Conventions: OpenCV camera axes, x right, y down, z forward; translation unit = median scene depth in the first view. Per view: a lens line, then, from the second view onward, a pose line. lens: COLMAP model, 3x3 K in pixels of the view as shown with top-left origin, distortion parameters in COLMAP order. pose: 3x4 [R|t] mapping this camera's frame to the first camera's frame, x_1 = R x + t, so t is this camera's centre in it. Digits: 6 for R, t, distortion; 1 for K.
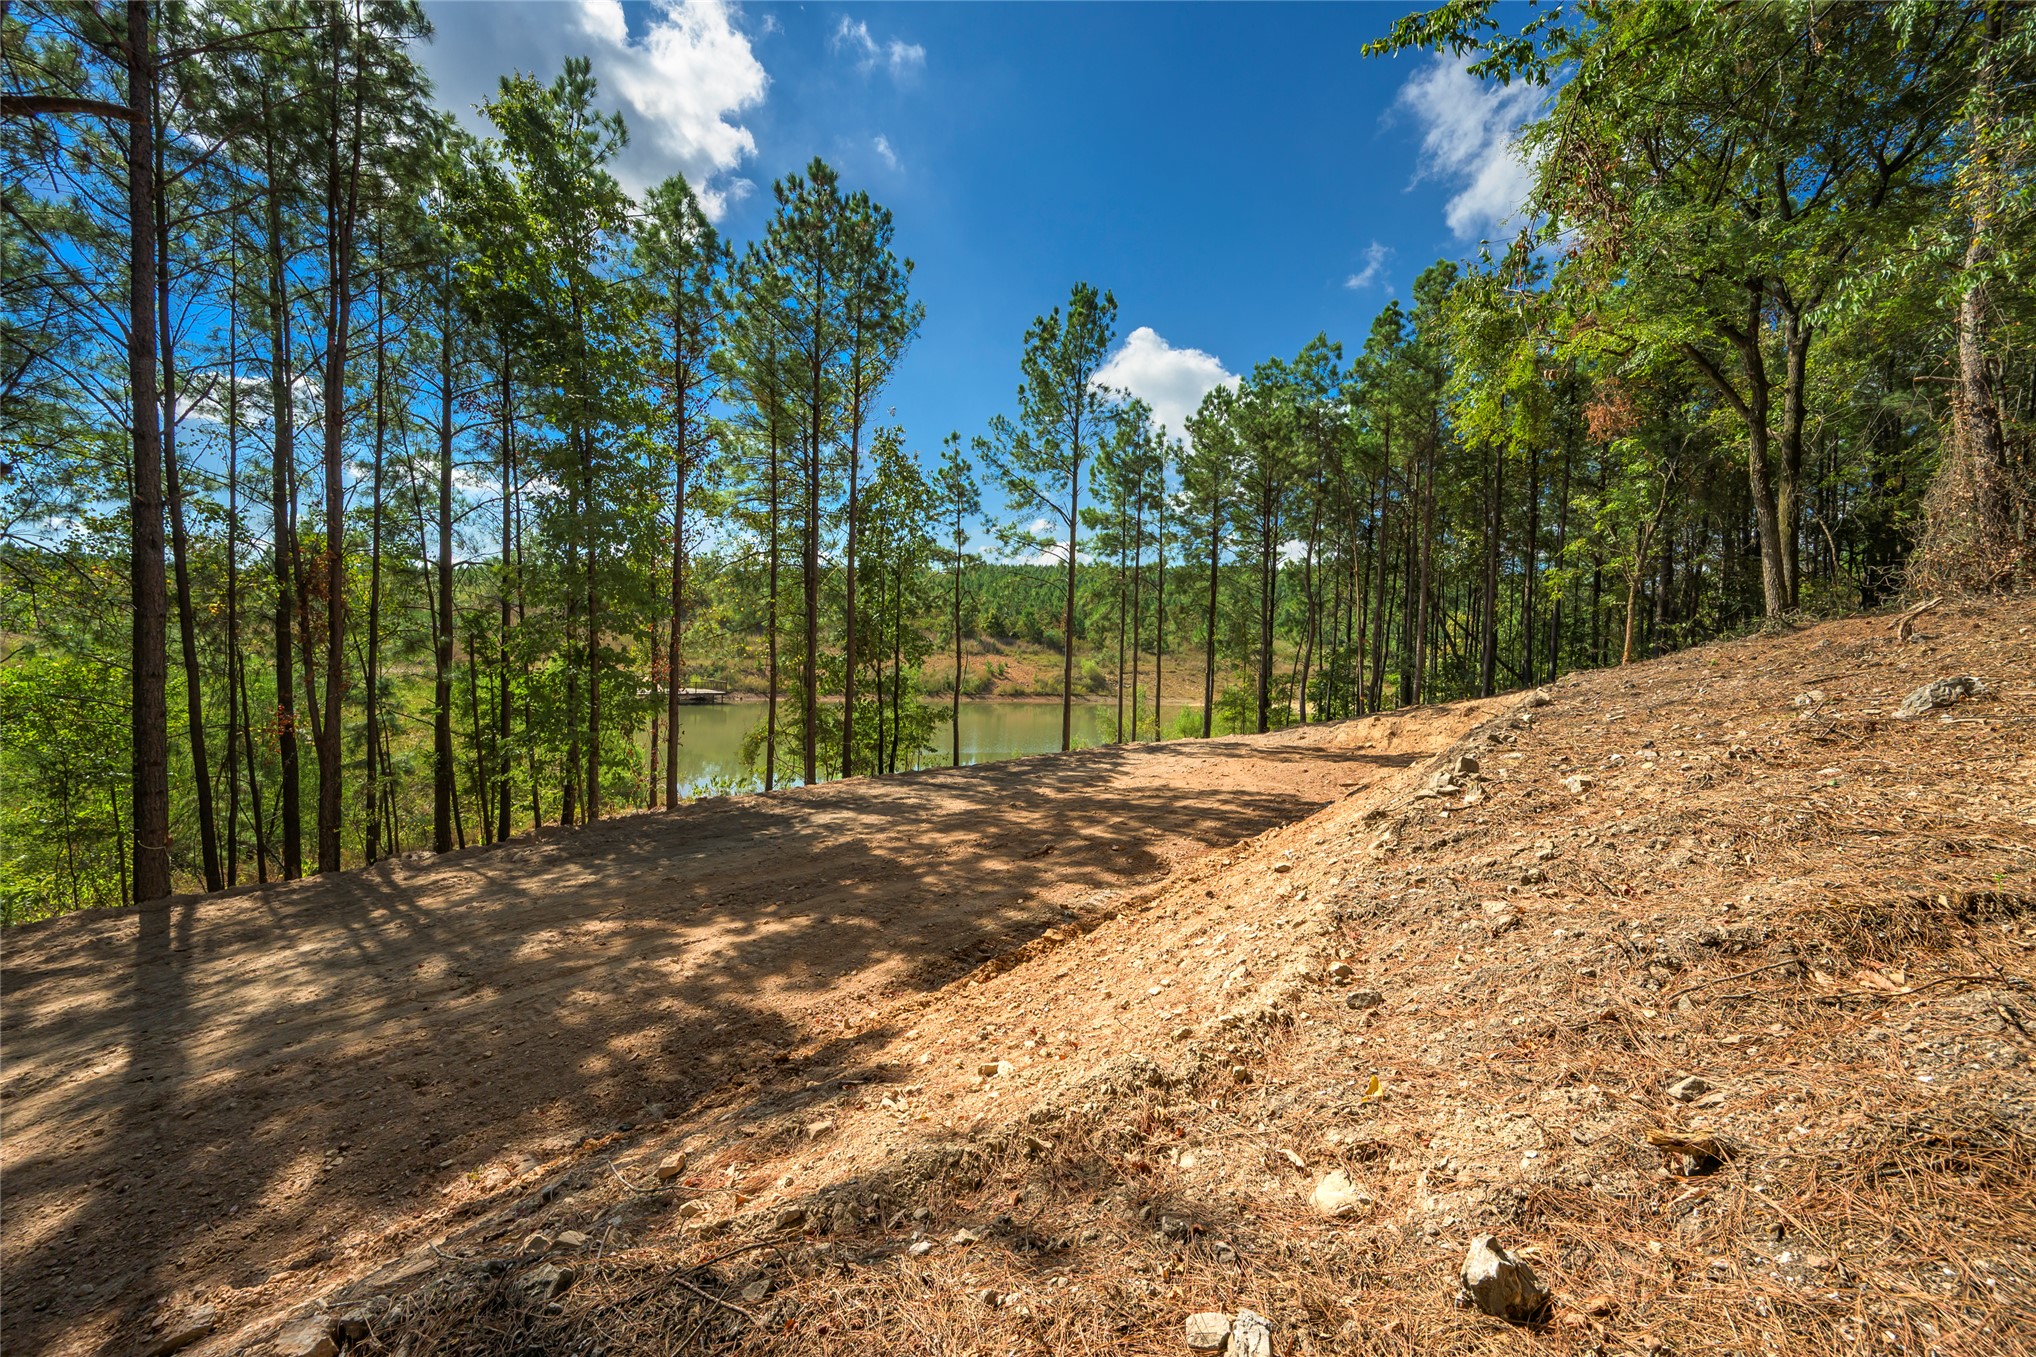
lens RADIAL K [[795.3, 0, 1013.4], [0, 795.3, 681.3], [0, 0, 1]] dist [0.000609, -0.000094]
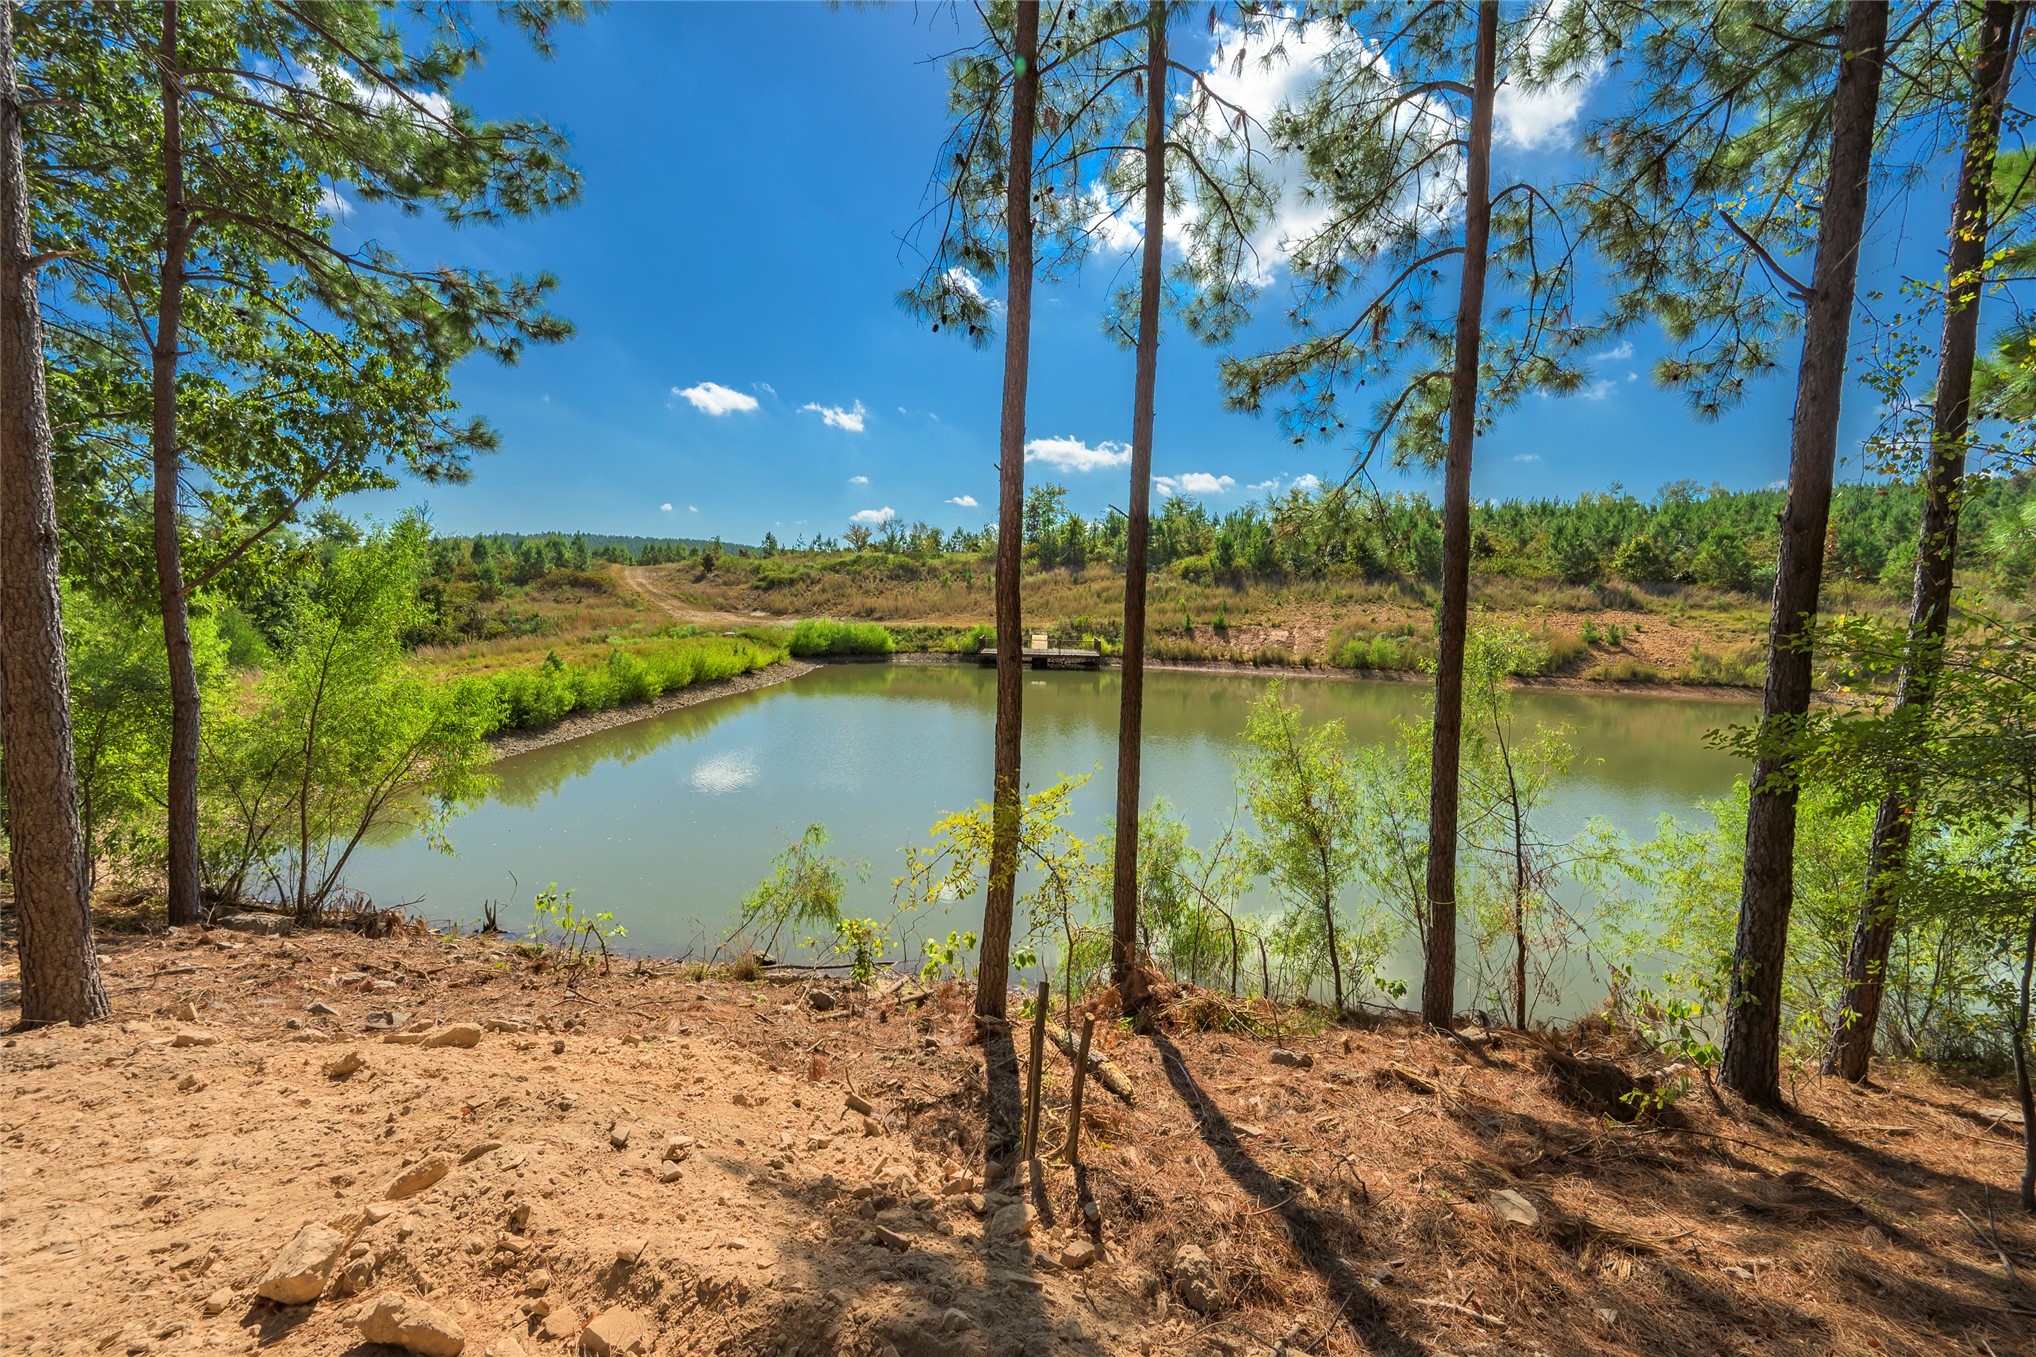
lens RADIAL K [[799.9, 0, 1014.6], [0, 799.9, 677.9], [0, 0, 1]] dist [-0.001241, 0.000727]
pose [[0.691331, 0.049590, -0.720834, 0.760620], [-0.031202, 0.998760, 0.038784, 0.049228], [0.721864, -0.004321, 0.692022, 2.459570]]
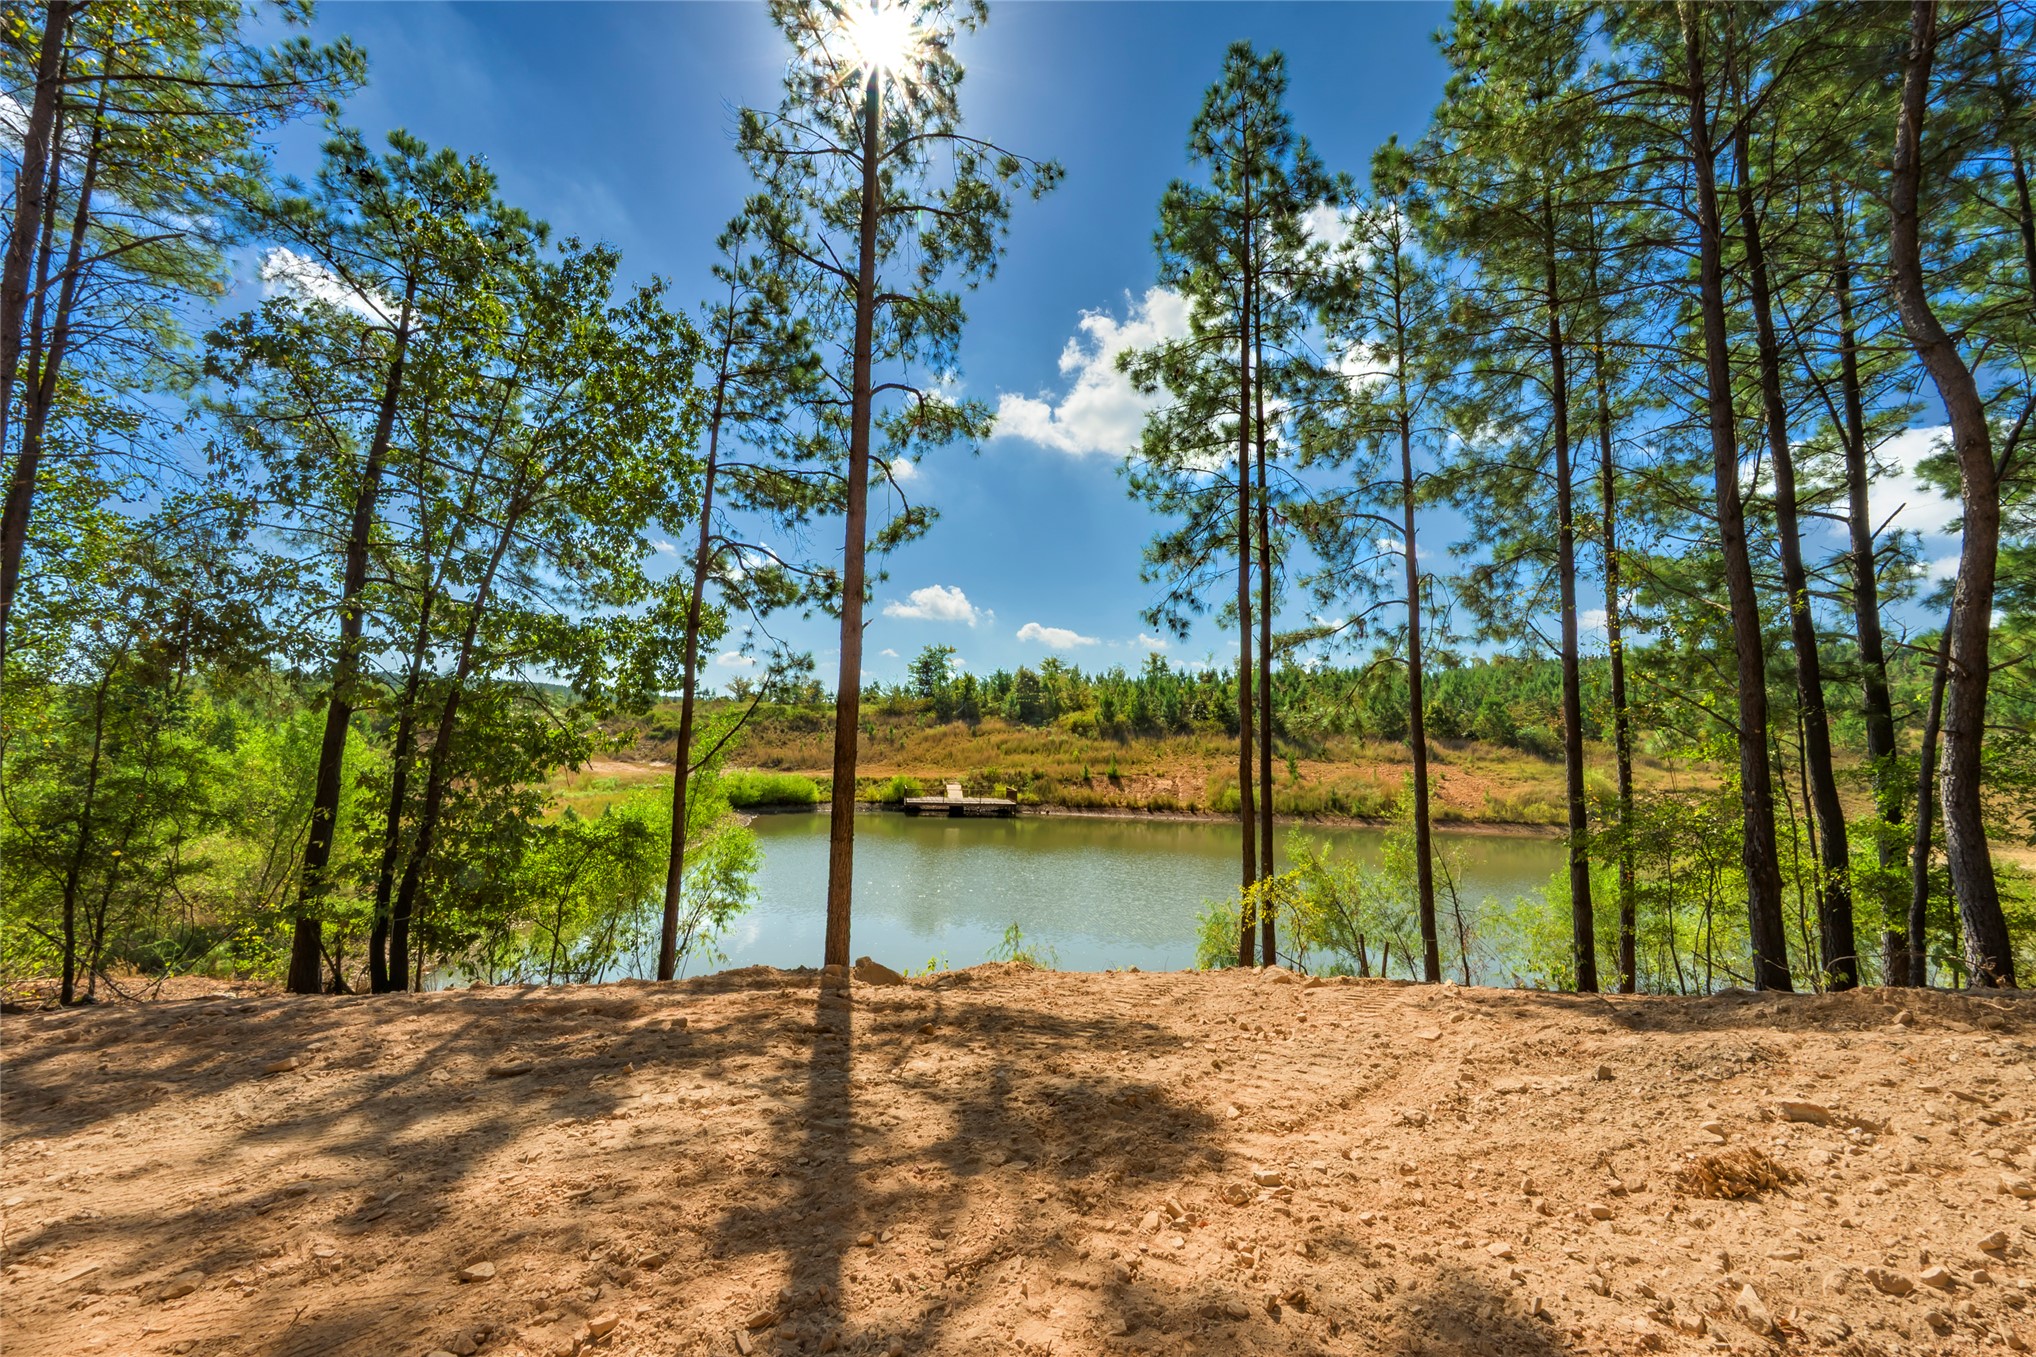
lens RADIAL K [[799.0, 0, 1014.9], [0, 799.0, 672.4], [0, 0, 1]] dist [-0.001543, 0.000899]
pose [[0.814287, -0.071204, -0.576079, 0.753288], [-0.023437, 0.987605, -0.155198, 0.048696], [0.579989, 0.139877, 0.802525, 1.822767]]
